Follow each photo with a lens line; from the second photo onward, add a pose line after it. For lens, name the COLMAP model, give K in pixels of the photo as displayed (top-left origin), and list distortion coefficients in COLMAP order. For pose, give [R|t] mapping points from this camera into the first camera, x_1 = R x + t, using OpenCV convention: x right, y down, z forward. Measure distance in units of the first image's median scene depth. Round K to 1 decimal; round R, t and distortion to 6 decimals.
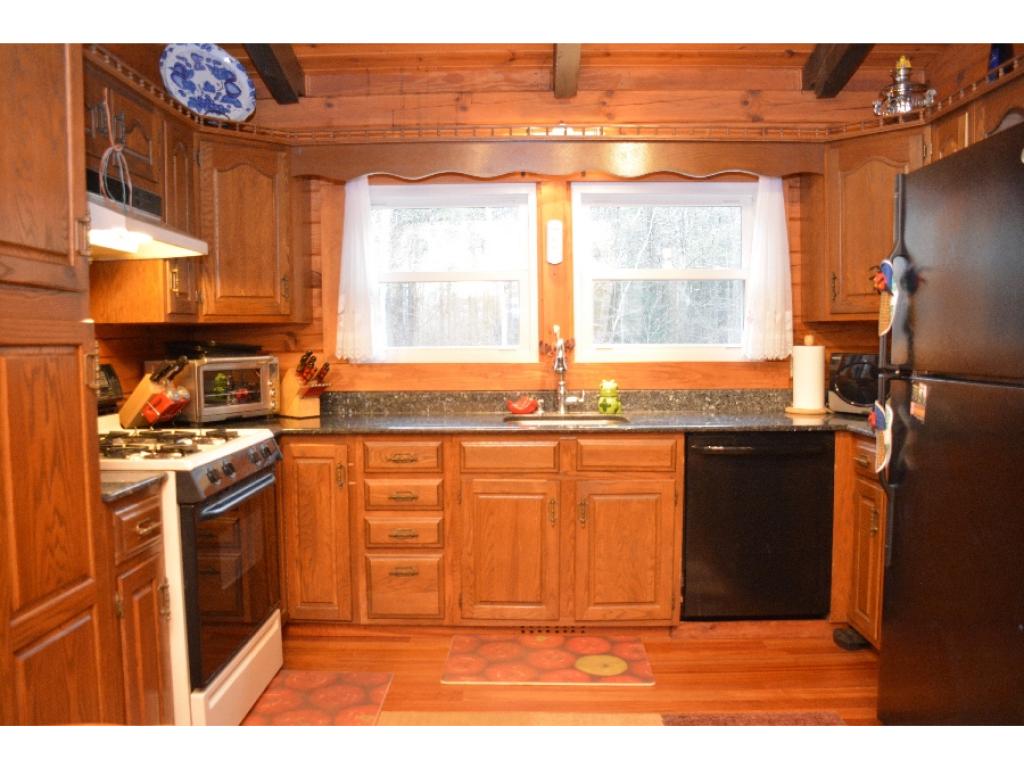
lens RADIAL K [[803.2, 0, 503.4], [0, 803.2, 398.0], [0, 0, 1]] dist [-0.150368, 0.115741]
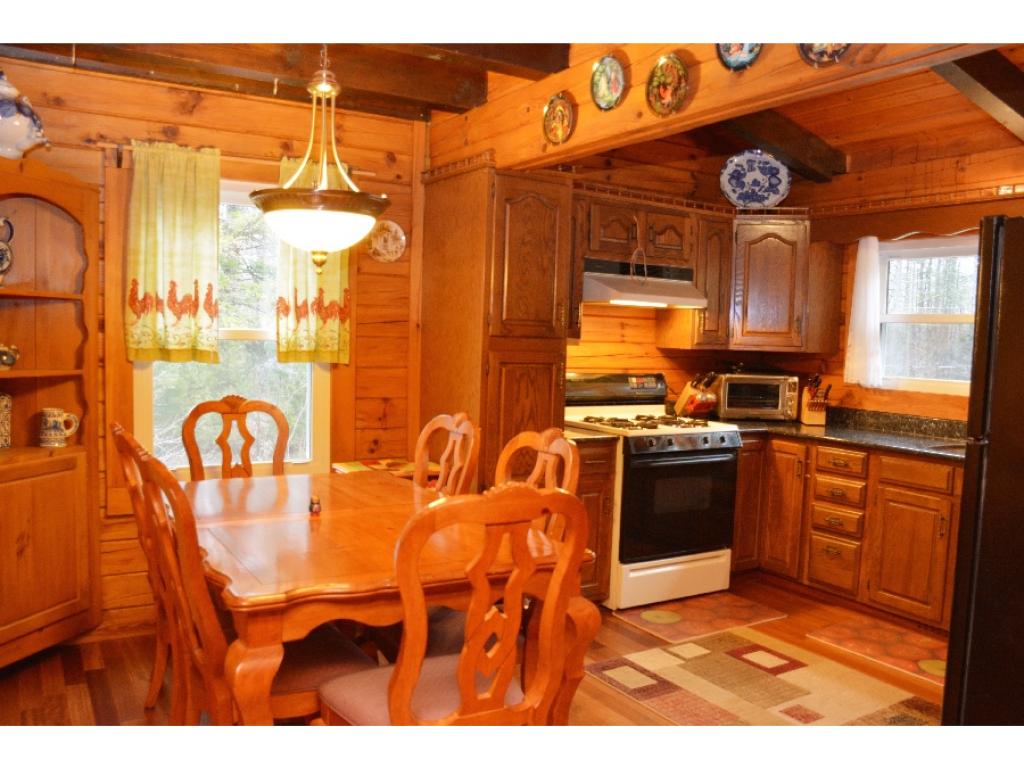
lens RADIAL K [[803.2, 0, 503.4], [0, 803.2, 398.0], [0, 0, 1]] dist [-0.150368, 0.115741]
pose [[0.547376, 0.088838, -0.832158, 0.604780], [-0.097160, 0.994372, 0.042246, -0.027908], [0.831228, 0.057728, 0.552927, -0.152754]]
